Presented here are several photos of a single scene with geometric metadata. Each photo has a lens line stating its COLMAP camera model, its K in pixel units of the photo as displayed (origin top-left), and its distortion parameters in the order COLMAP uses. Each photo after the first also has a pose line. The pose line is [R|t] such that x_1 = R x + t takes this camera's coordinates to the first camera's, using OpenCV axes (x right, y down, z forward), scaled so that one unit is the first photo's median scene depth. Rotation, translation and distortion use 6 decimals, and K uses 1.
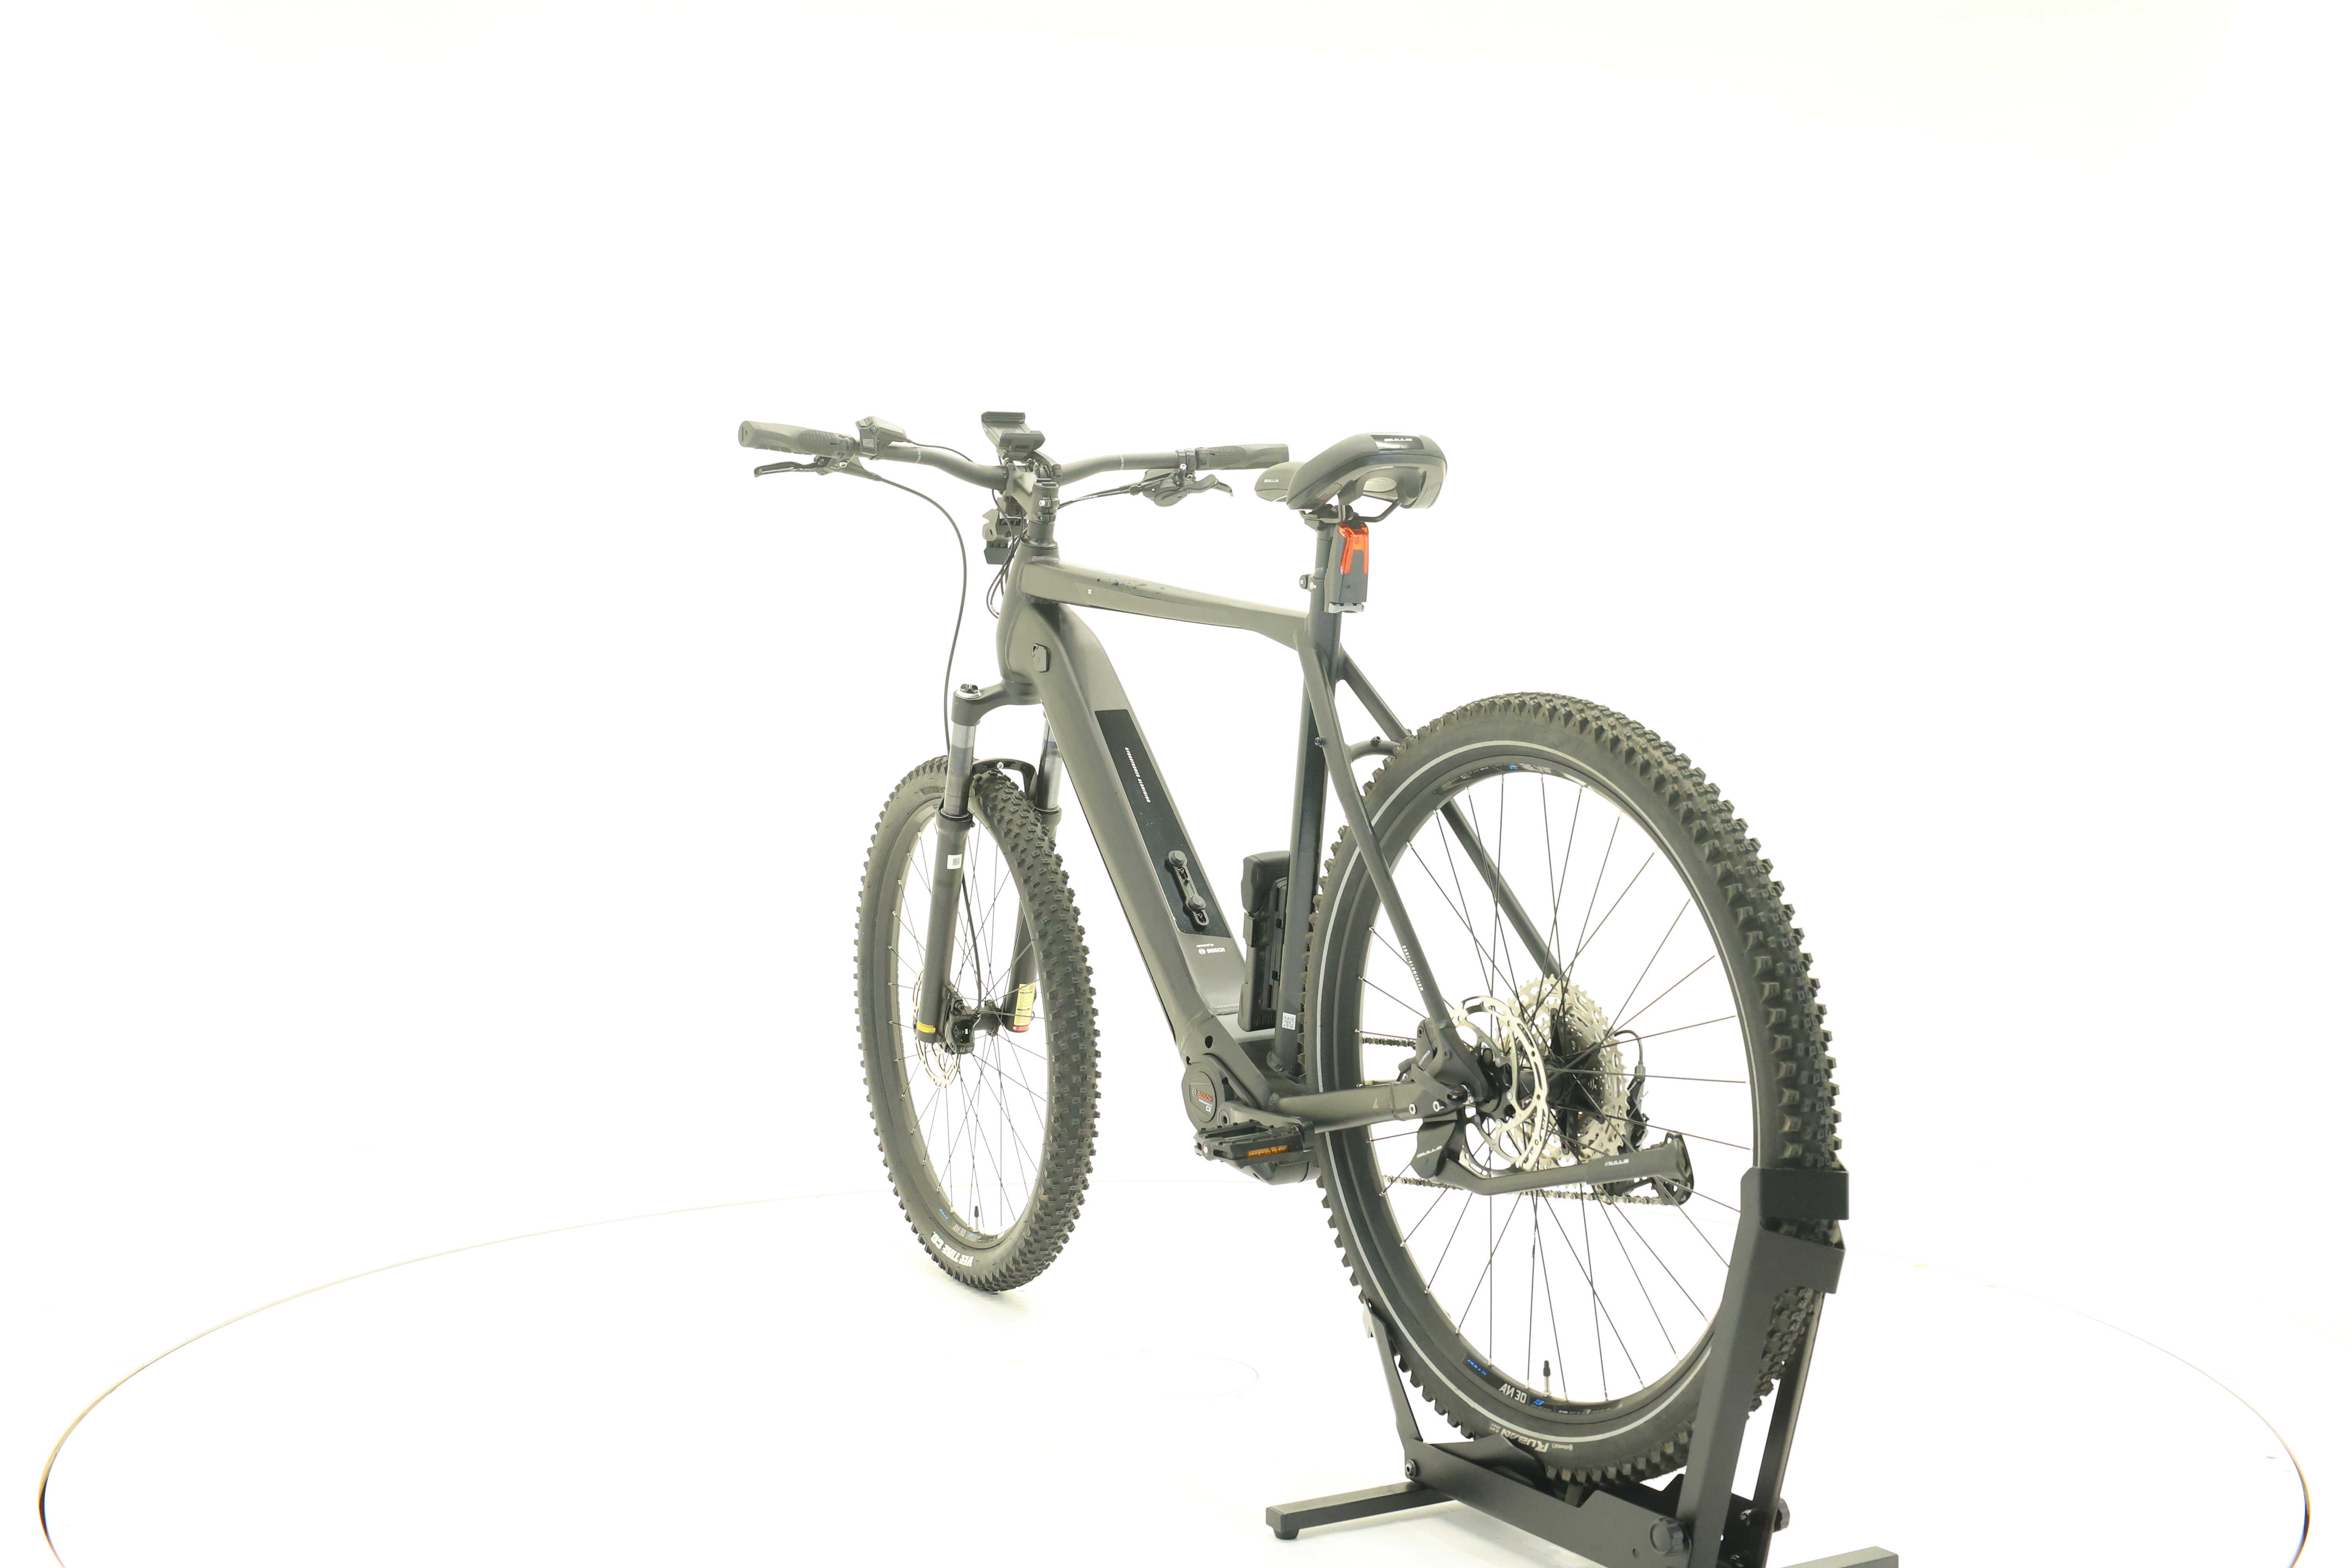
lens RADIAL K [[2461.9, 0, 1175.5], [0, 2461.9, 774.6], [0, 0, 1]] dist [0.006098, 0.000000]
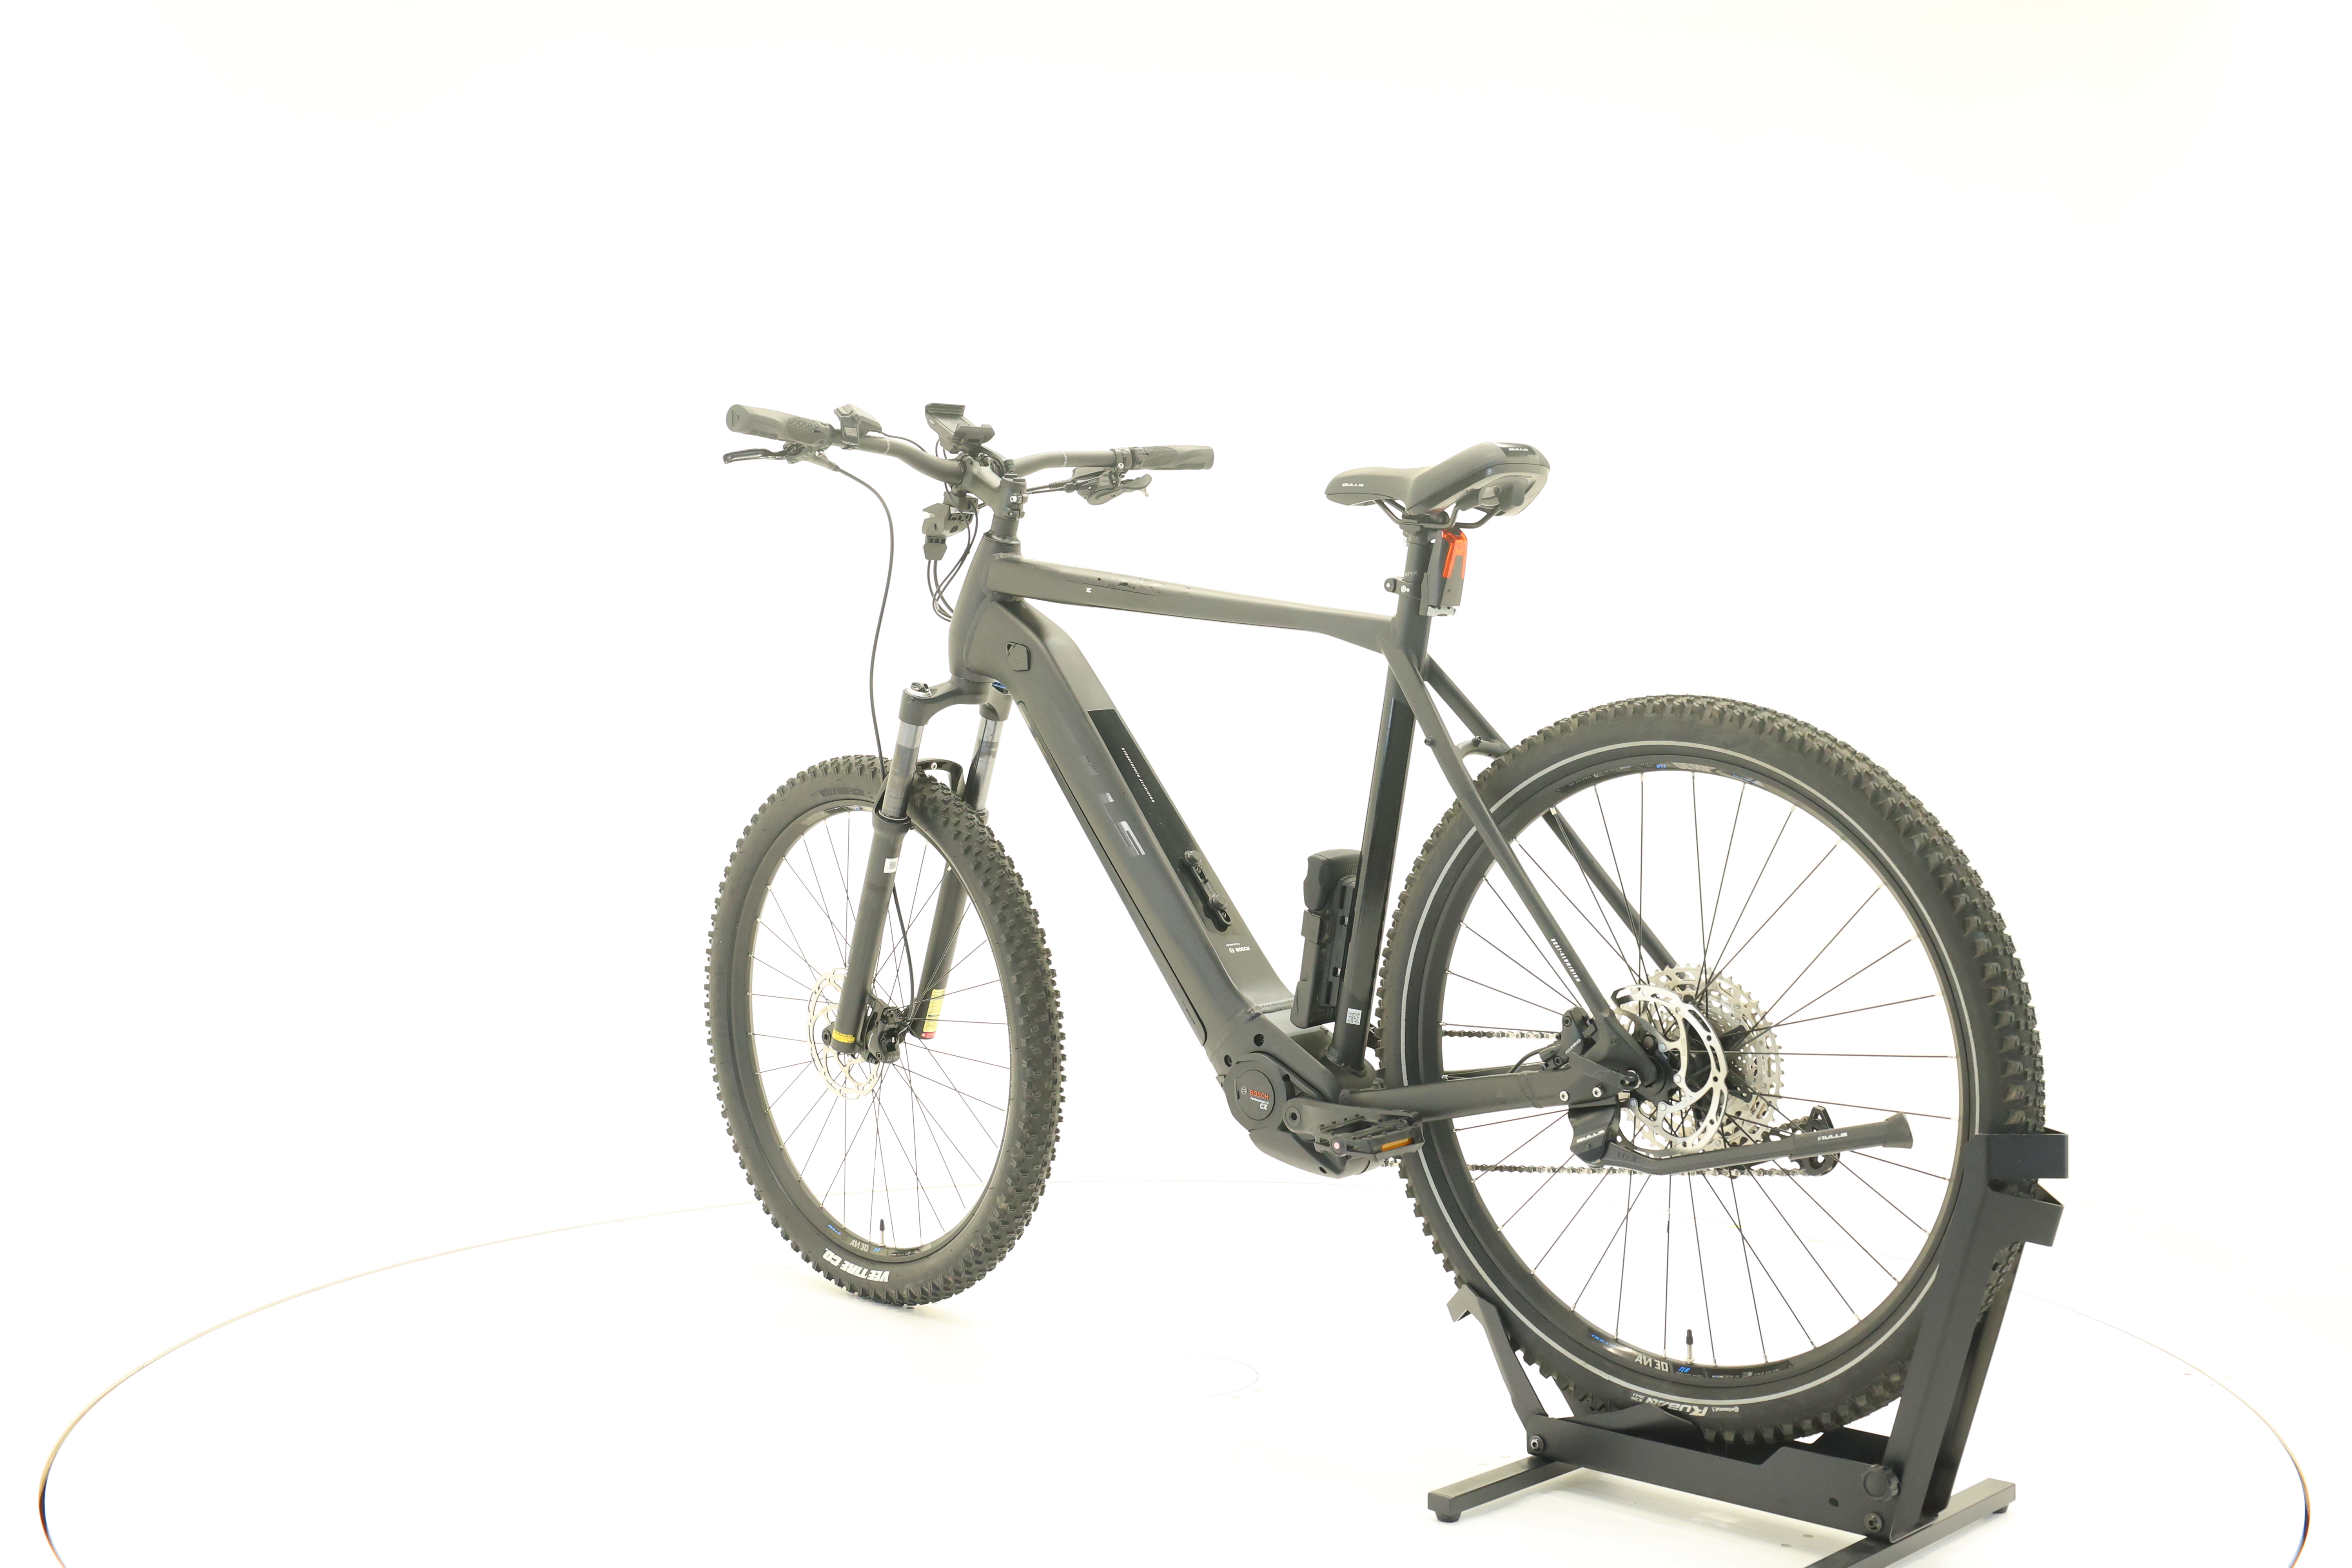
lens RADIAL K [[2461.9, 0, 1174.4], [0, 2461.9, 779.0], [0, 0, 1]] dist [0.006098, 0.000000]
pose [[0.960291, -0.004672, 0.278960, -0.276270], [0.004070, 0.999988, 0.002736, -0.000927], [-0.278970, -0.001492, 0.960299, 0.039564]]
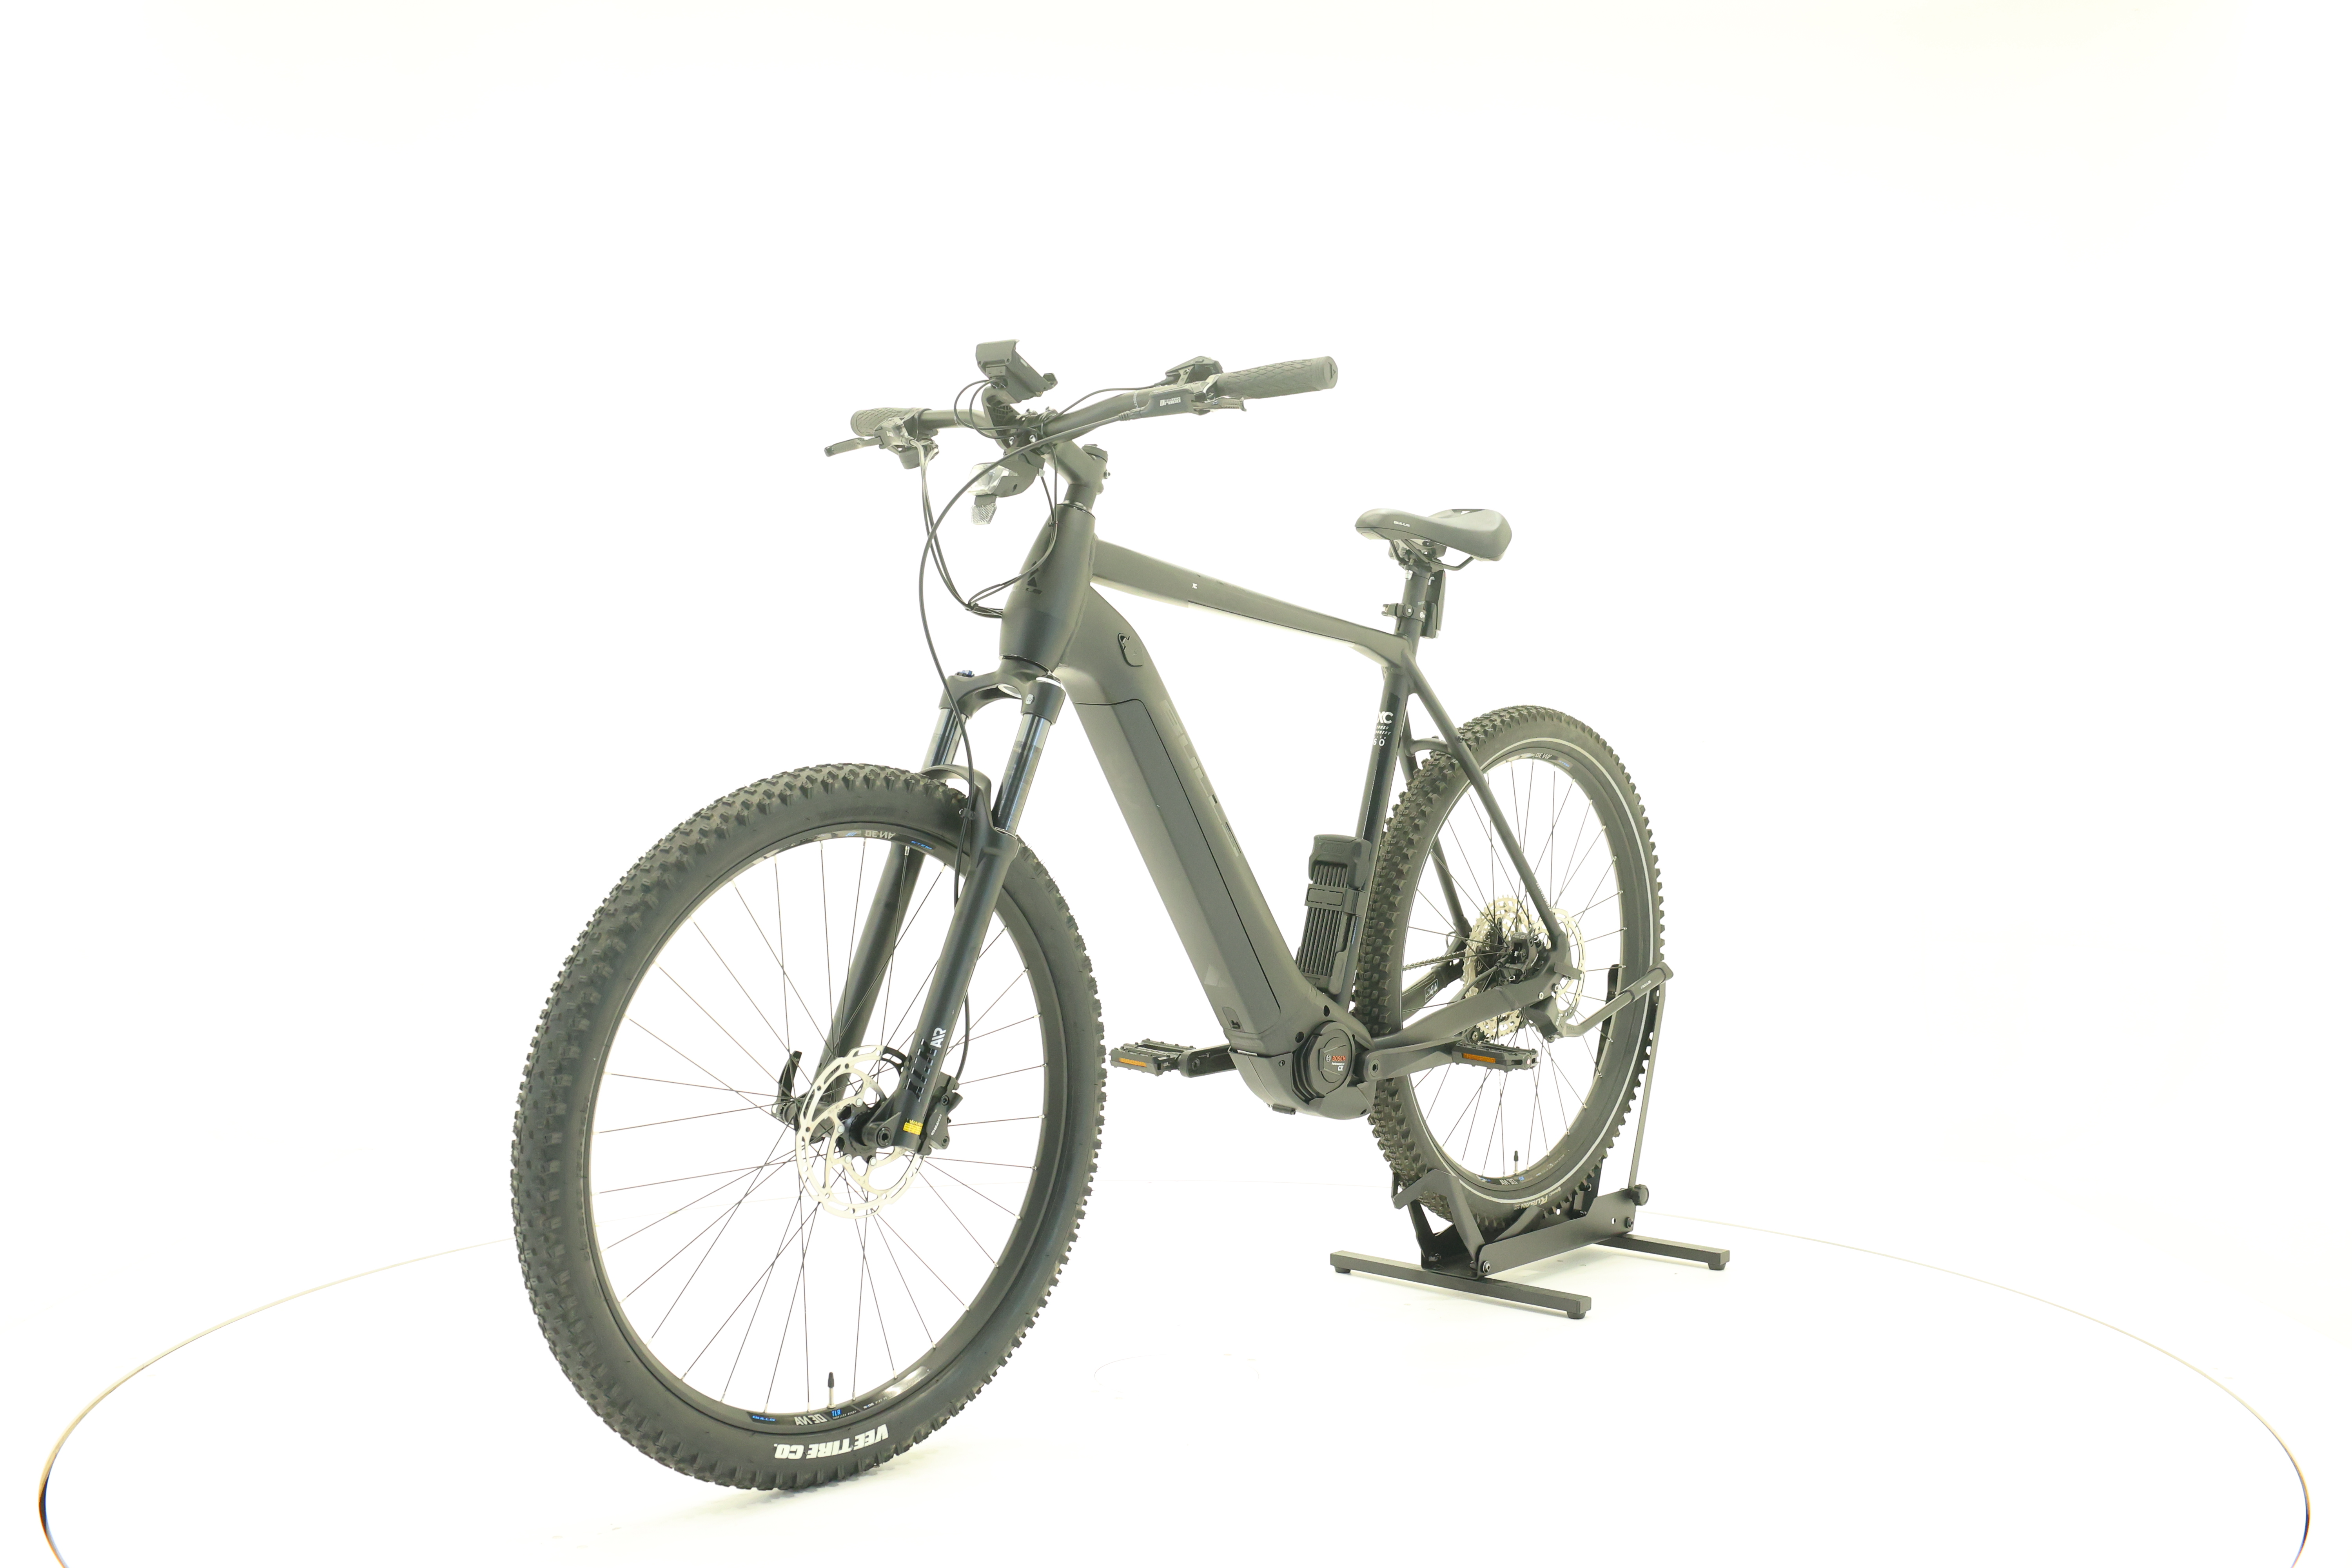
lens RADIAL K [[2461.9, 0, 1178.5], [0, 2461.9, 775.5], [0, 0, 1]] dist [0.006098, 0.000000]
pose [[-0.325823, -0.023524, 0.945138, -0.931895], [0.011453, 0.999519, 0.028825, -0.027849], [-0.945361, 0.020217, -0.325397, 1.310015]]
